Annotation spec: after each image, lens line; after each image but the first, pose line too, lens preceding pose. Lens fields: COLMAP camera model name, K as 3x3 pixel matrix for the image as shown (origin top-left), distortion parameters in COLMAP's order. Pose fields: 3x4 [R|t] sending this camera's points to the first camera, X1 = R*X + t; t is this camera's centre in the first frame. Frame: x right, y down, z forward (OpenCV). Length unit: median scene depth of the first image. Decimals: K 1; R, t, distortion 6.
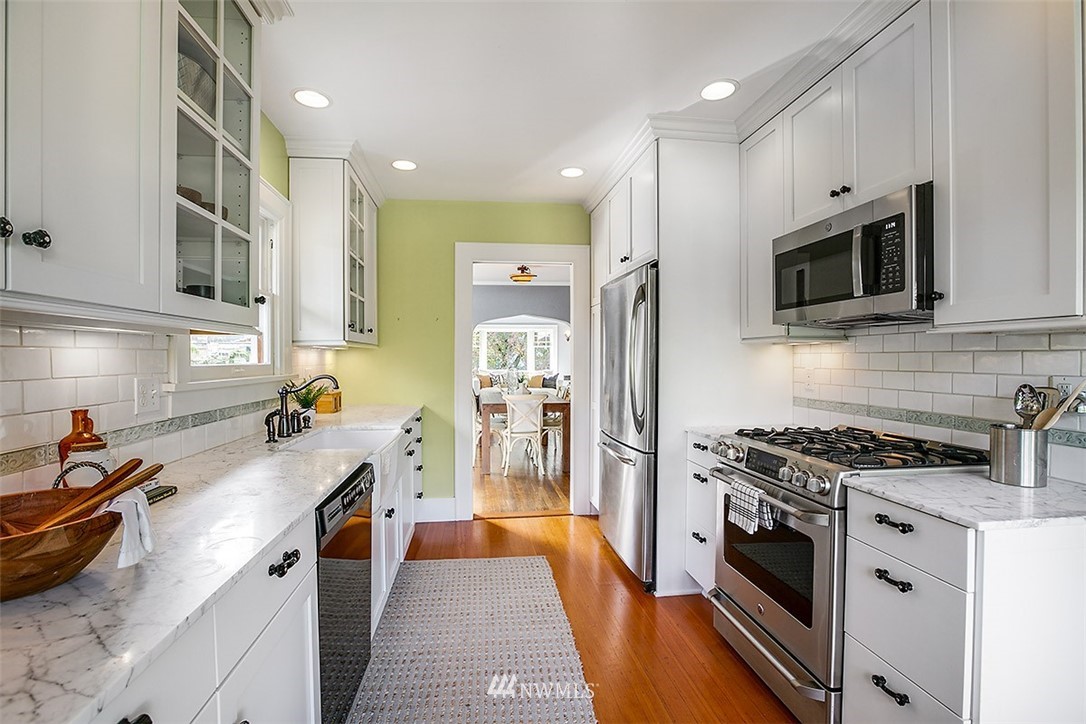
lens RADIAL K [[505.2, 0, 544.8], [0, 505.2, 365.4], [0, 0, 1]] dist [-0.027909, 0.004521]
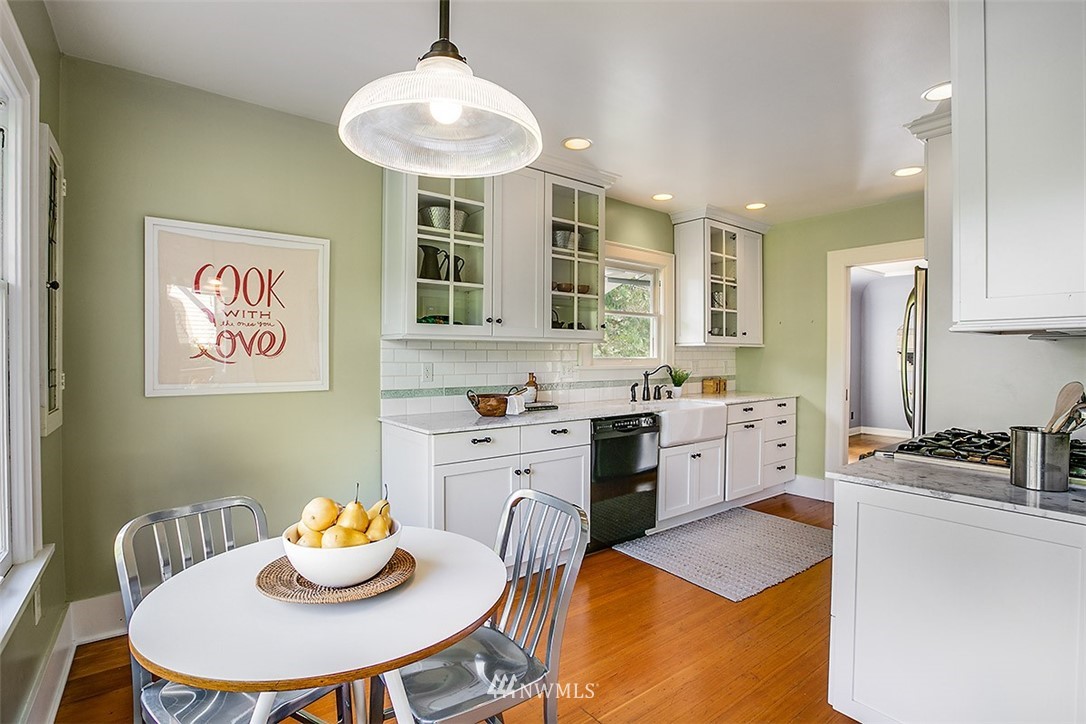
lens RADIAL K [[505.2, 0, 532.0], [0, 505.2, 358.5], [0, 0, 1]] dist [-0.027909, 0.004521]
pose [[0.506118, 0.013523, -0.862358, 0.708679], [-0.017300, 0.999835, 0.005526, -0.001500], [0.862290, 0.012122, 0.506269, -0.196154]]
